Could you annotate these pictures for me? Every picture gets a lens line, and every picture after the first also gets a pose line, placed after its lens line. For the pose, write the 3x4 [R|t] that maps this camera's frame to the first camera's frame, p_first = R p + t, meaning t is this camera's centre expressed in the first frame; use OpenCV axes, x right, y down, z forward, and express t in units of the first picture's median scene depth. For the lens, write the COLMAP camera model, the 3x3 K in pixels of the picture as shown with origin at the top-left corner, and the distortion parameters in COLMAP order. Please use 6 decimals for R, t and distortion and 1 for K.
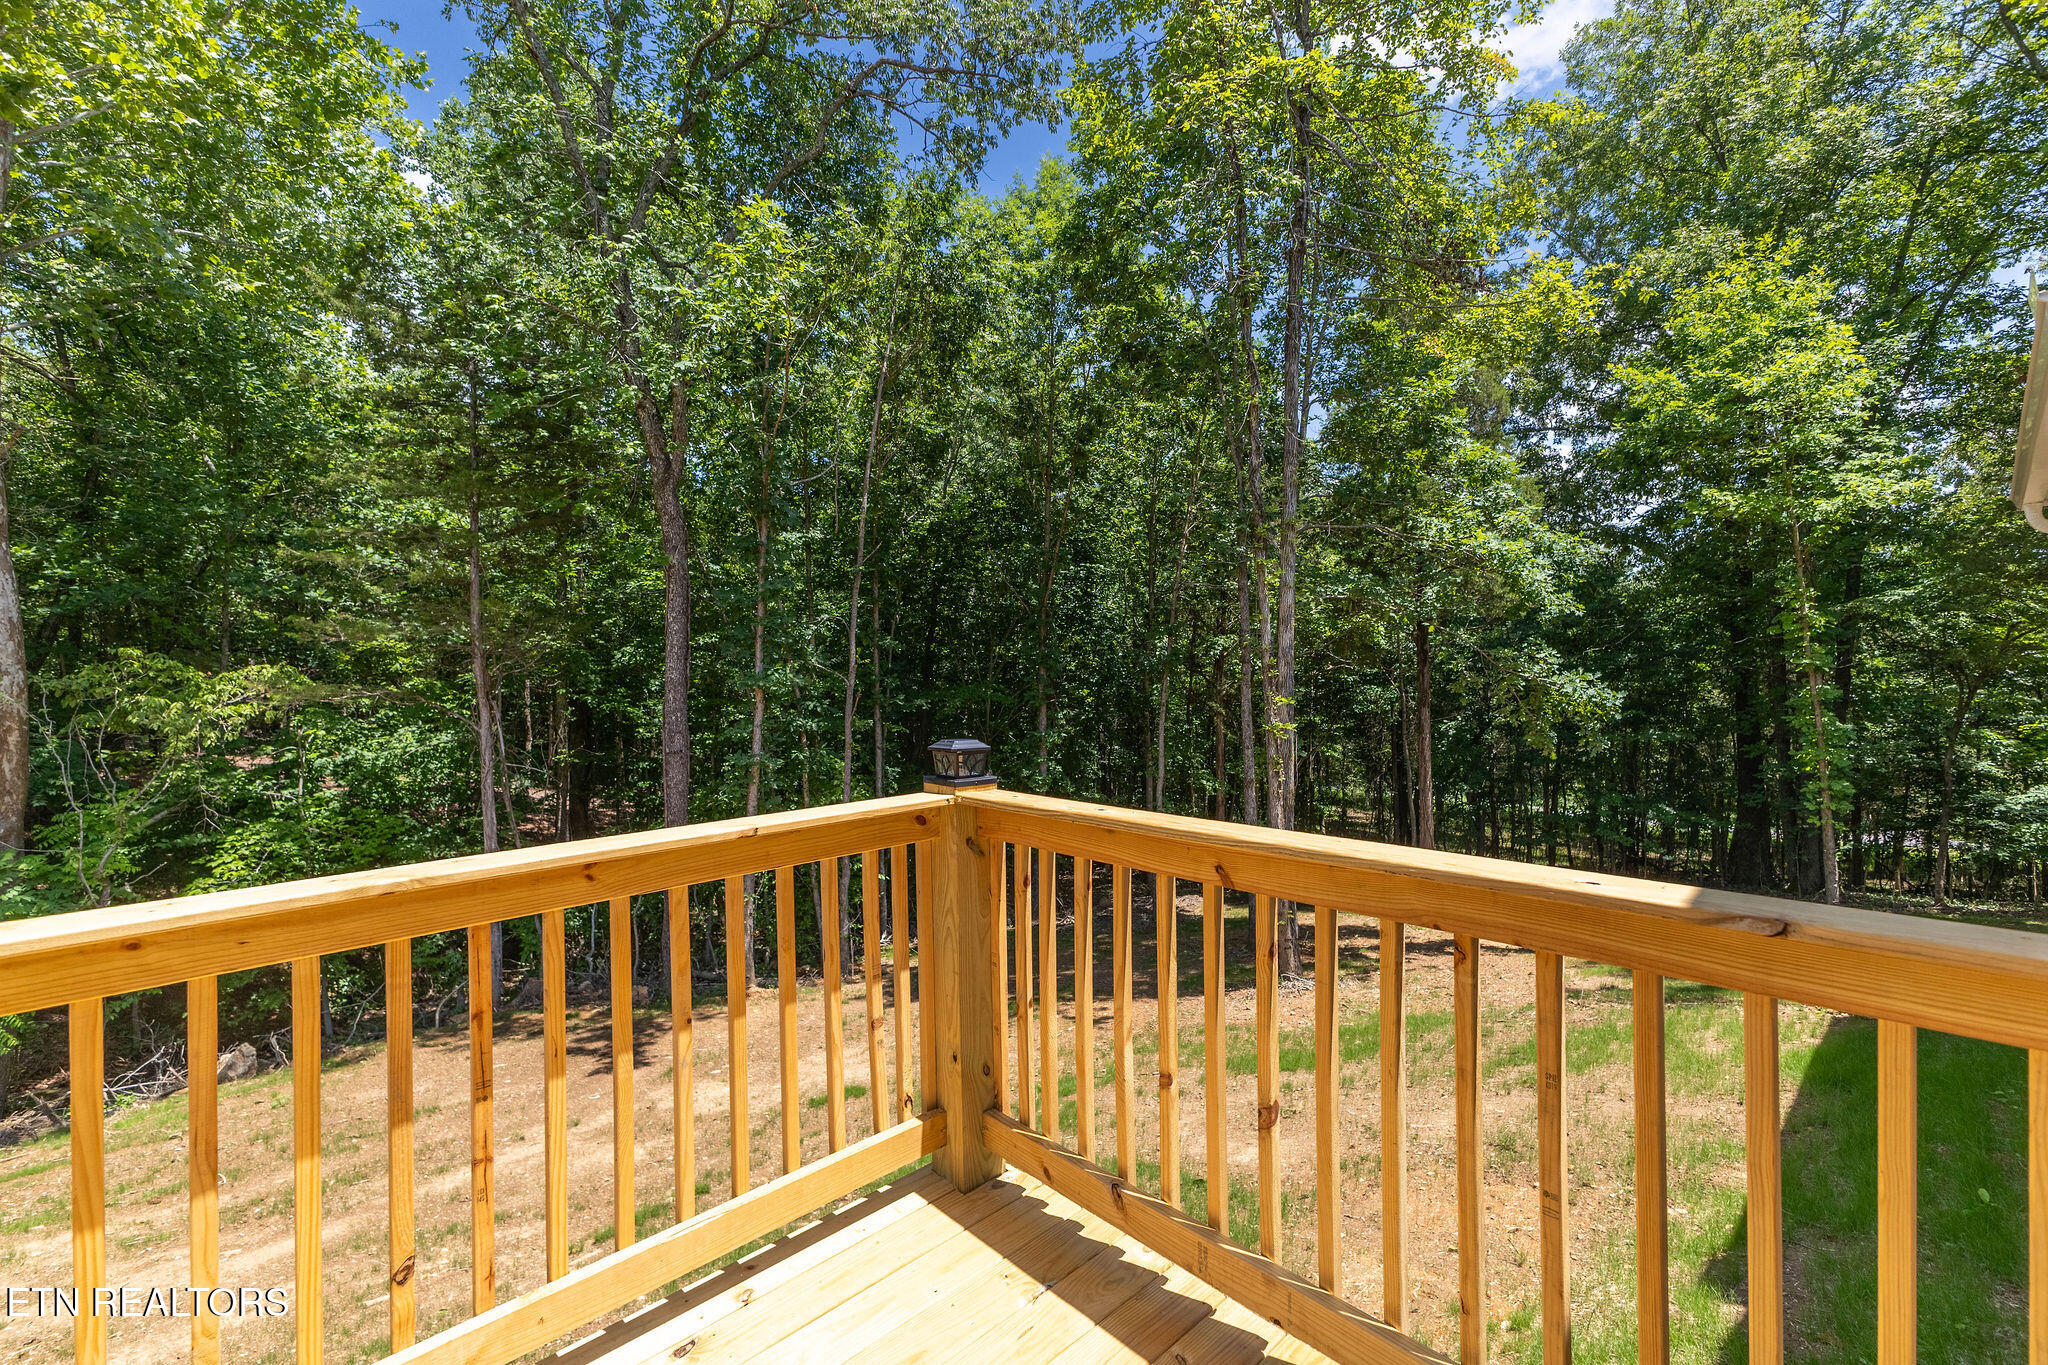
lens RADIAL K [[894.8, 0, 1024.0], [0, 894.8, 682.5], [0, 0, 1]] dist [0.001819, -0.000149]
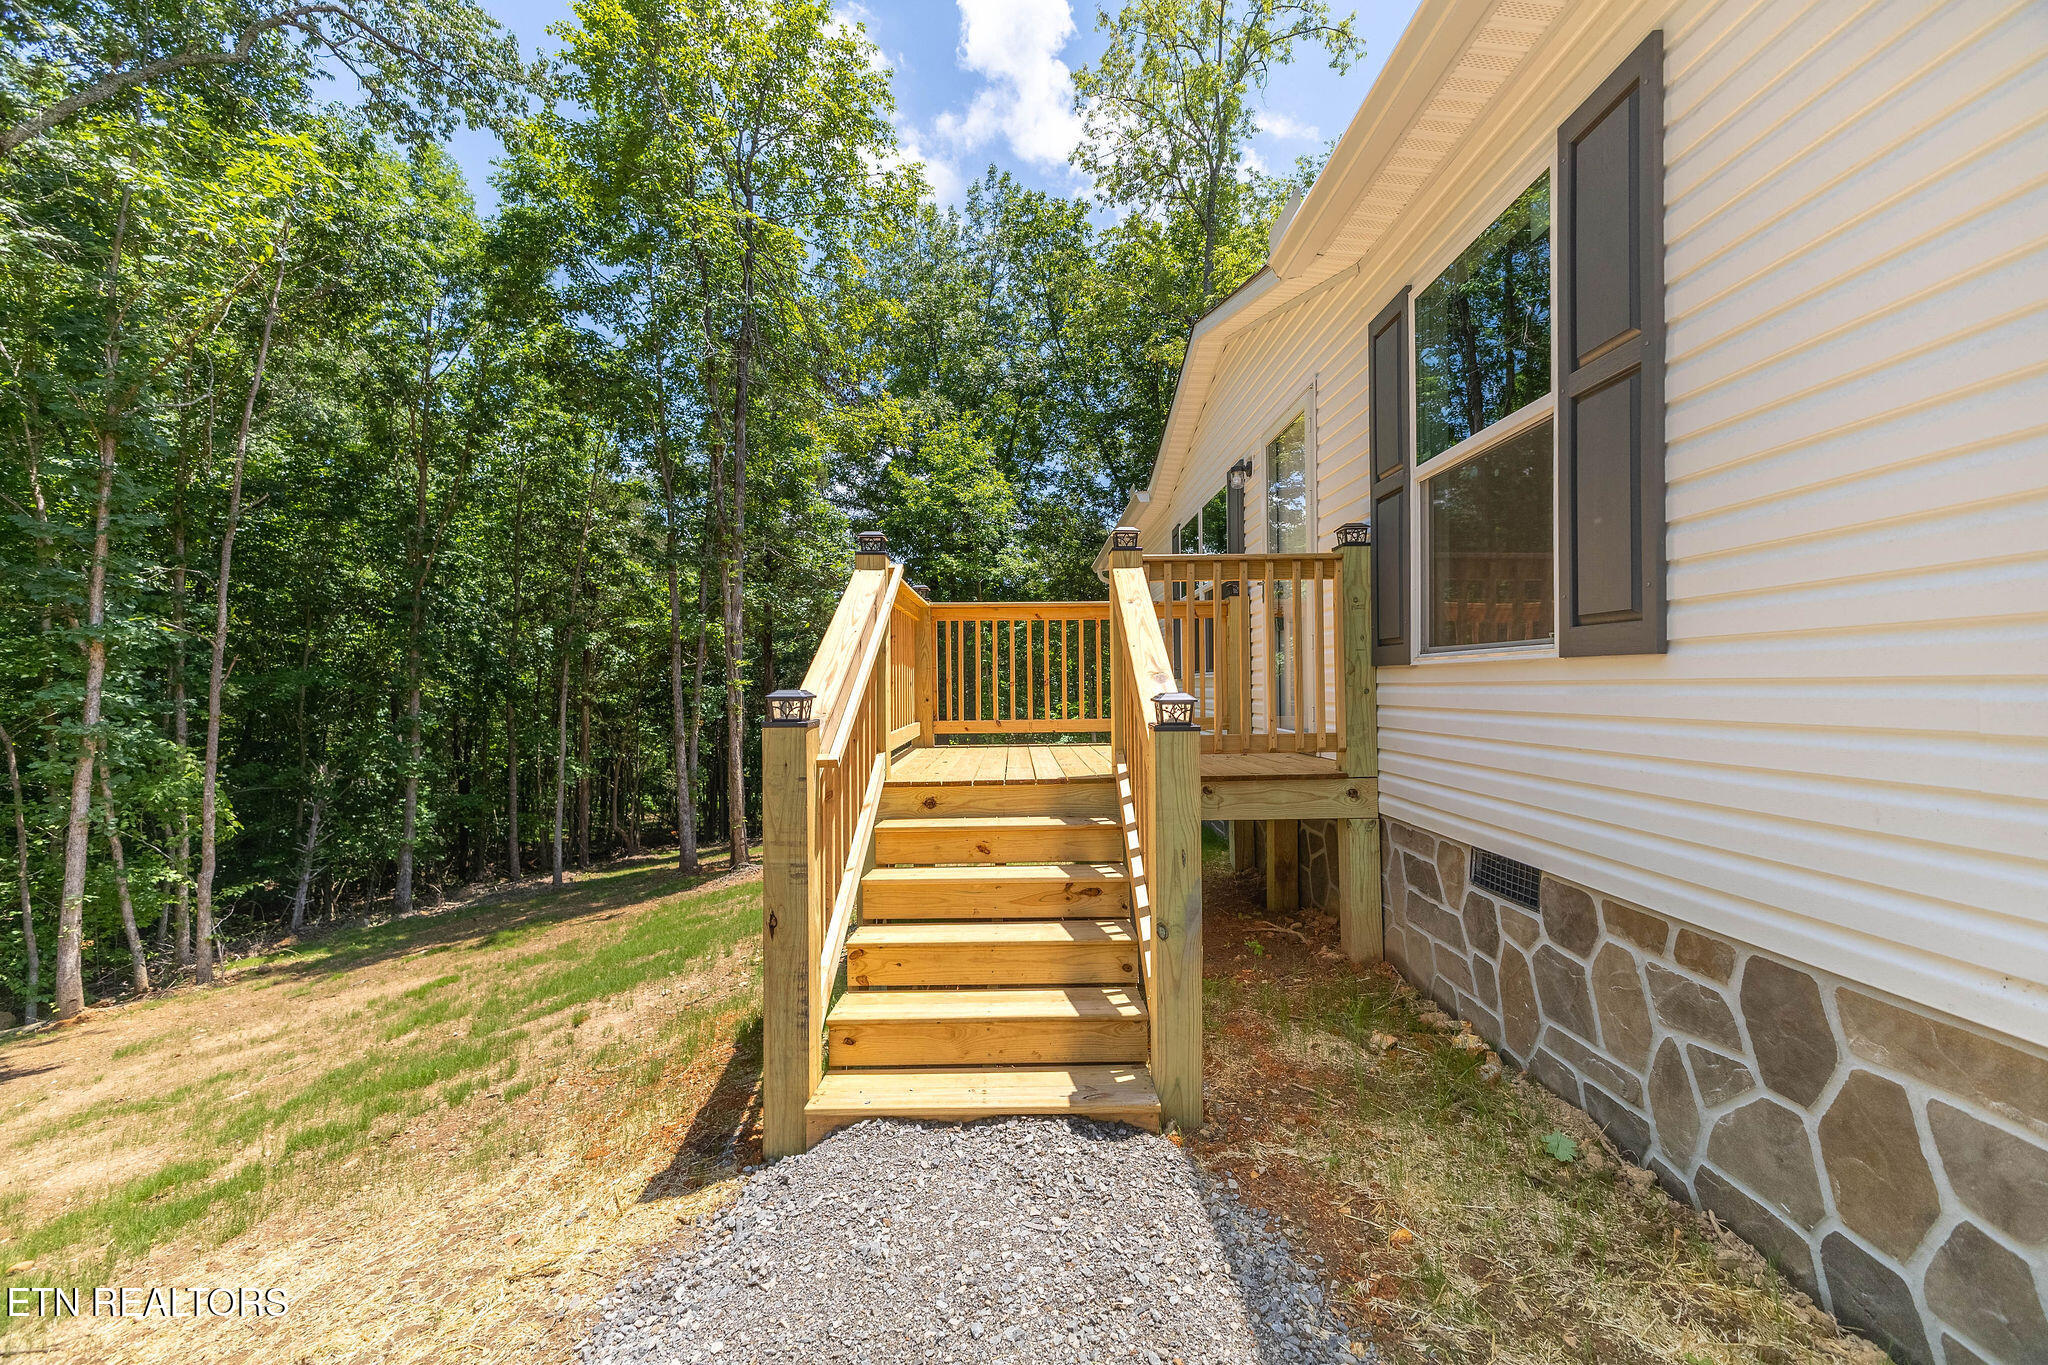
lens RADIAL K [[837.8, 0, 1038.2], [0, 837.8, 712.1], [0, 0, 1]] dist [0.001318, -0.000213]
pose [[0.657431, -0.010627, 0.753440, -0.292063], [0.012111, 0.999920, 0.003536, 0.073508], [-0.753417, 0.006800, 0.657507, -0.155954]]
